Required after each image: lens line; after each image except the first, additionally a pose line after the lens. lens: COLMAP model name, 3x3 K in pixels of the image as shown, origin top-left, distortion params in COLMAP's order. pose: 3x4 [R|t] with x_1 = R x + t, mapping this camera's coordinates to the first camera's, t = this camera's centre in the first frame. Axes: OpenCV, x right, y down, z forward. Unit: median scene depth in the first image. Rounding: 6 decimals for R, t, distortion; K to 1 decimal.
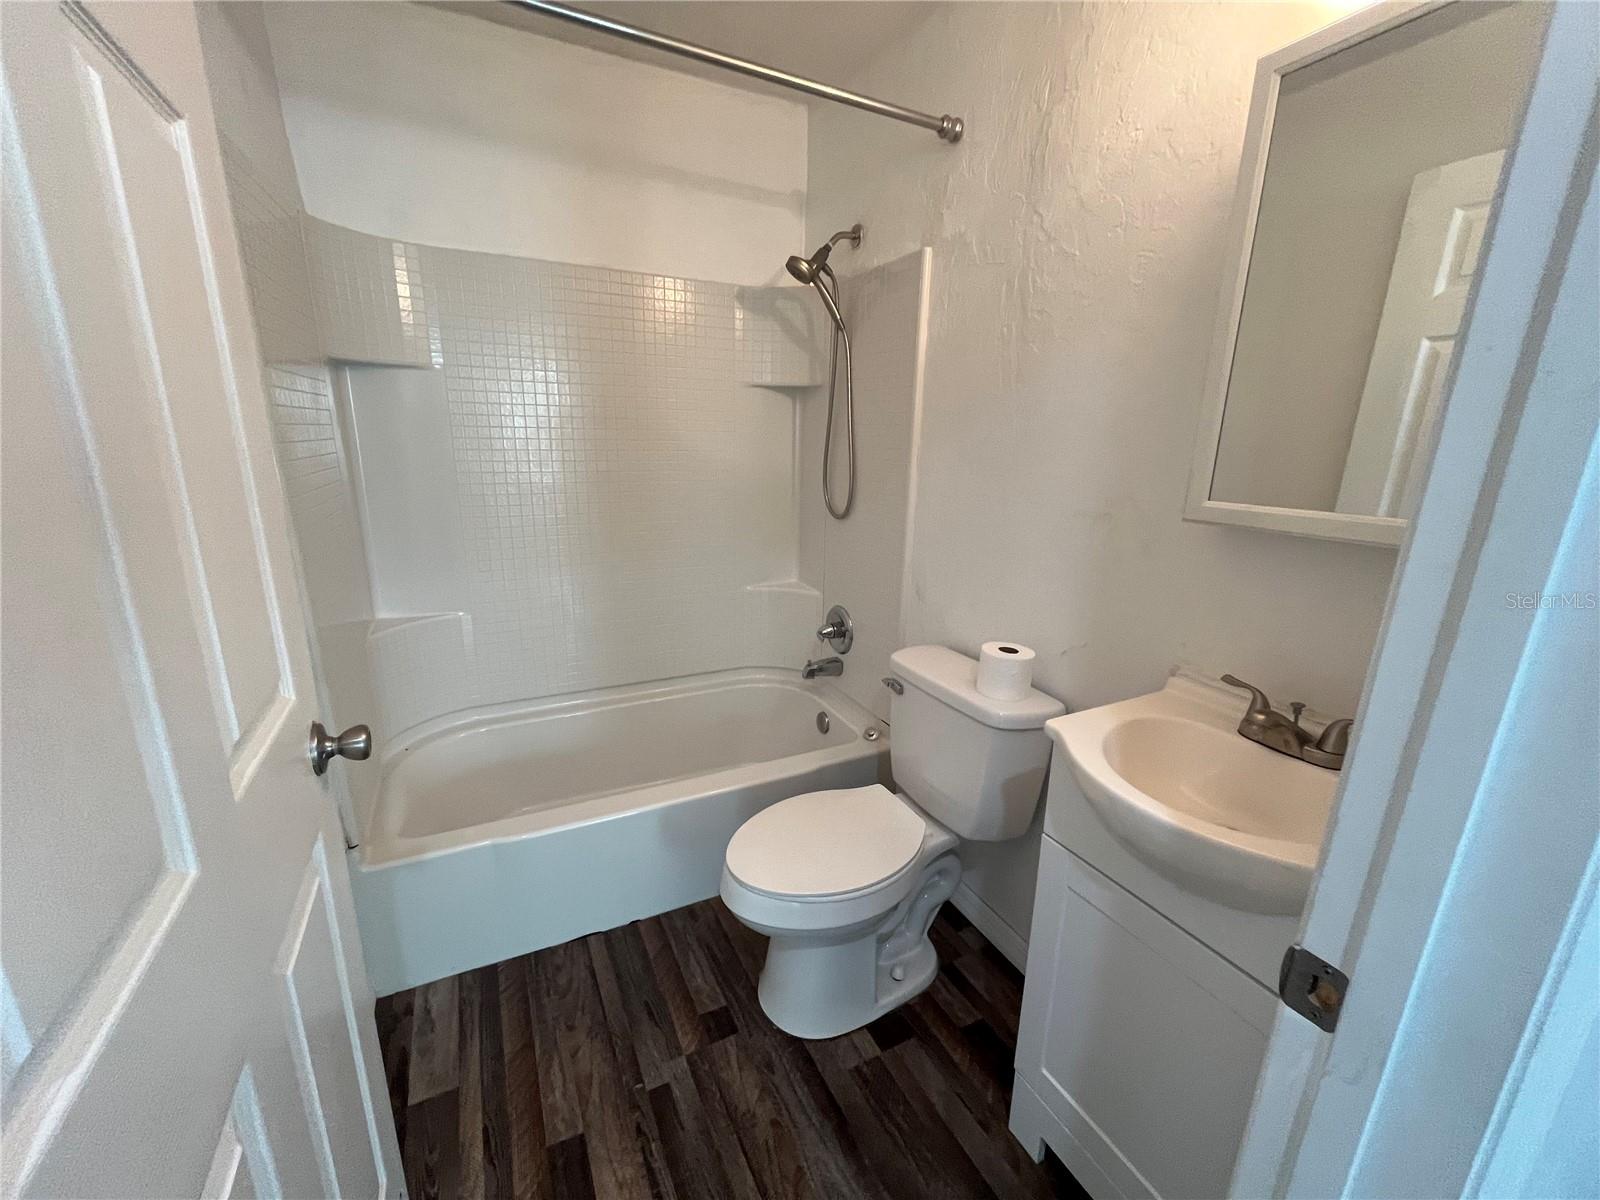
lens RADIAL K [[648.7, 0, 798.3], [0, 648.7, 603.4], [0, 0, 1]] dist [0.000364, -0.000013]
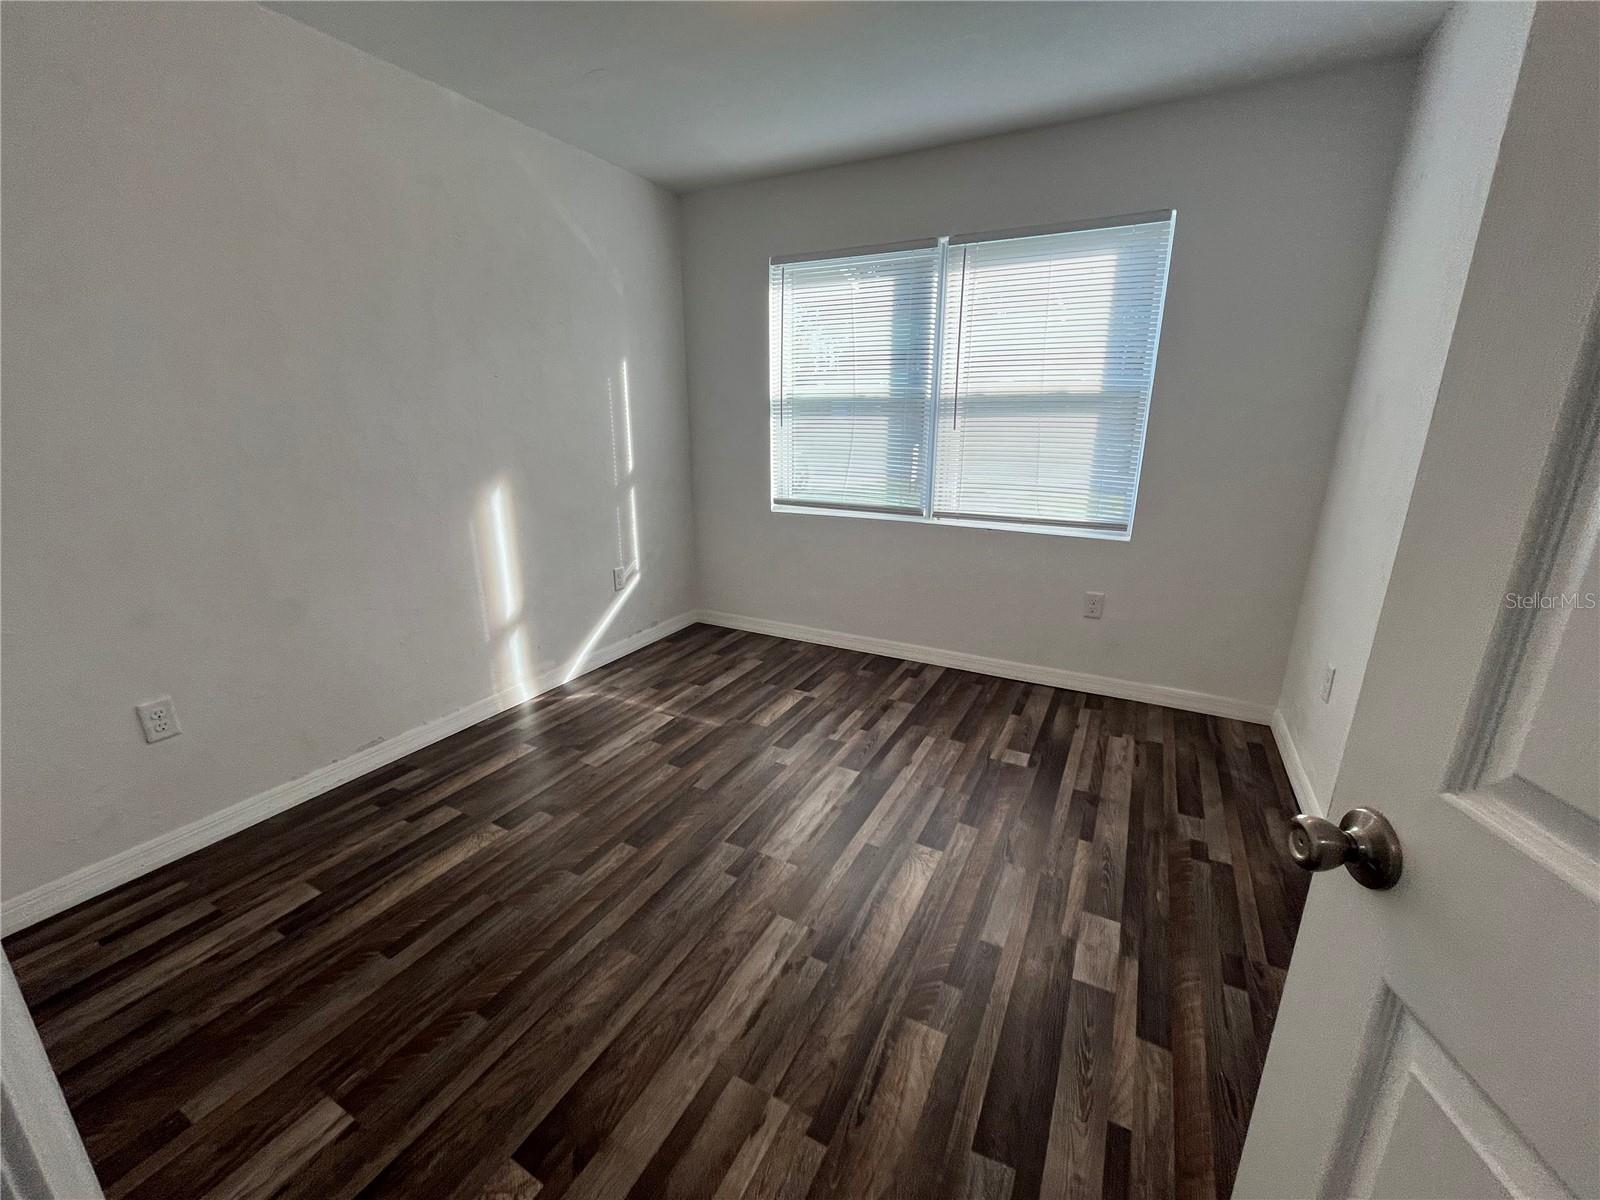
lens RADIAL K [[648.7, 0, 797.3], [0, 648.7, 598.1], [0, 0, 1]] dist [0.000364, -0.000013]
pose [[-0.571068, -0.246611, 0.782984, -0.787697], [0.198941, 0.883800, 0.423462, -0.316363], [-0.796432, 0.397593, -0.455649, 1.253832]]
